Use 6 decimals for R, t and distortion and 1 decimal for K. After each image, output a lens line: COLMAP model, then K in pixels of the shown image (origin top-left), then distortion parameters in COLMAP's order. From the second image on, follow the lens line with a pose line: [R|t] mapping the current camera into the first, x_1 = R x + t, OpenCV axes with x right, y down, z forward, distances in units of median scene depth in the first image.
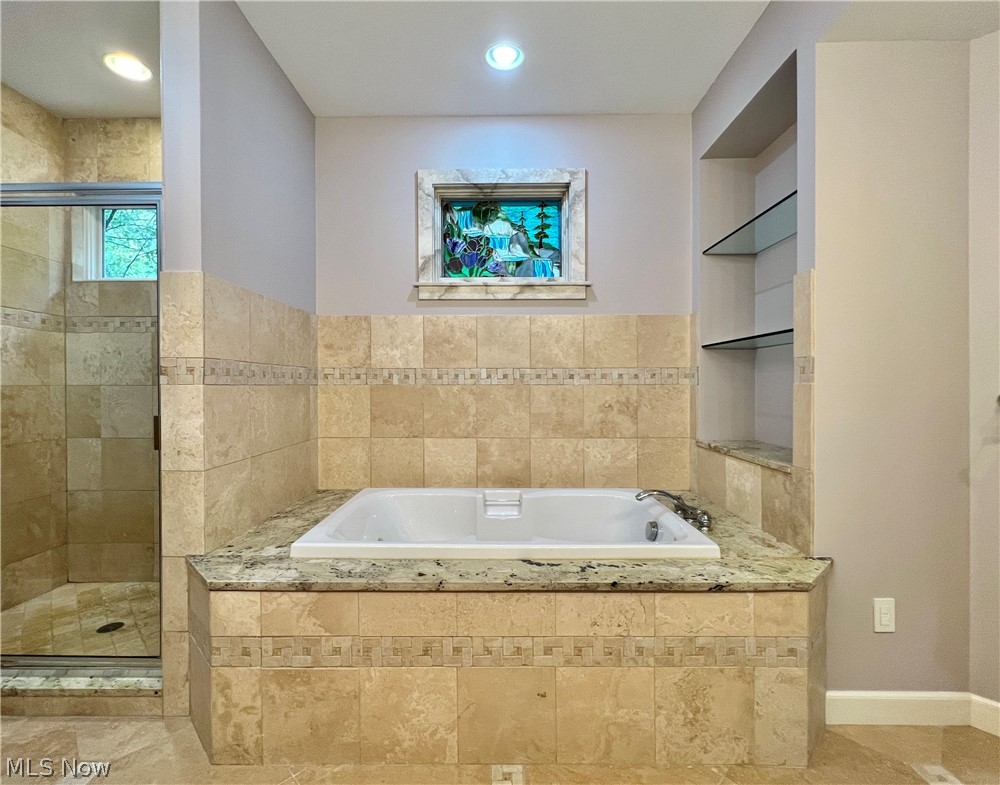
lens RADIAL K [[460.5, 0, 498.7], [0, 460.5, 389.6], [0, 0, 1]] dist [-0.000747, 0.000622]
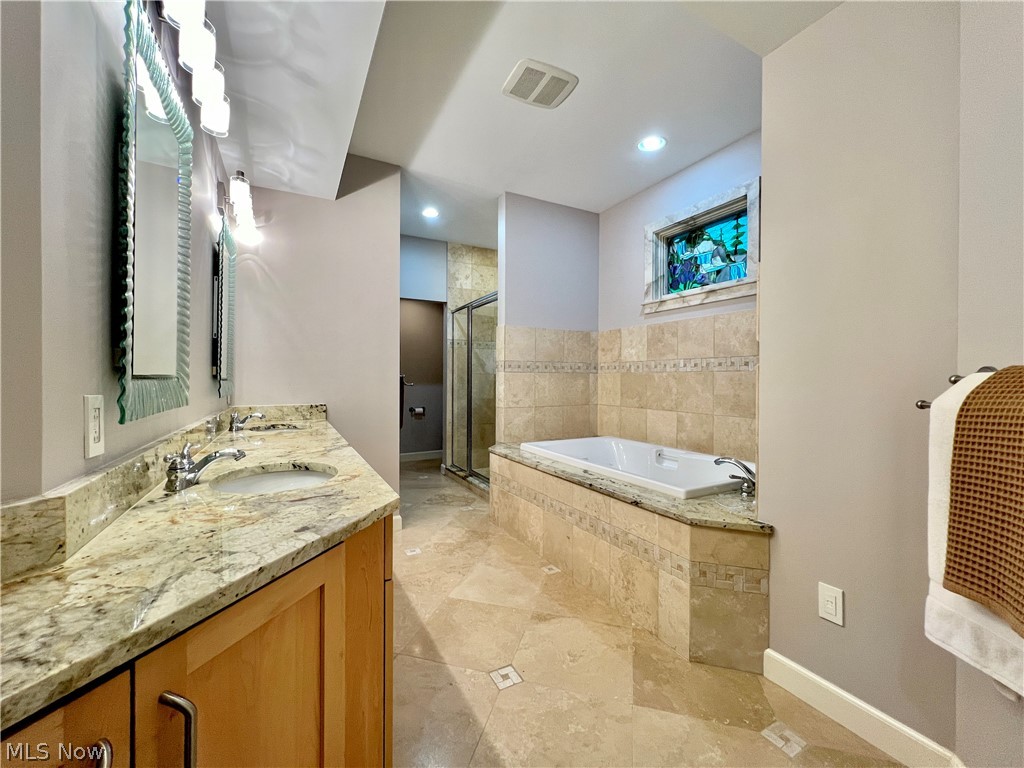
lens RADIAL K [[413.2, 0, 512.1], [0, 413.2, 380.2], [0, 0, 1]] dist [-0.000617, -0.000538]
pose [[0.483548, 0.006282, -0.875295, 0.772650], [-0.011945, 0.999928, 0.000578, 0.018776], [0.875236, 0.010176, 0.483588, -0.002045]]
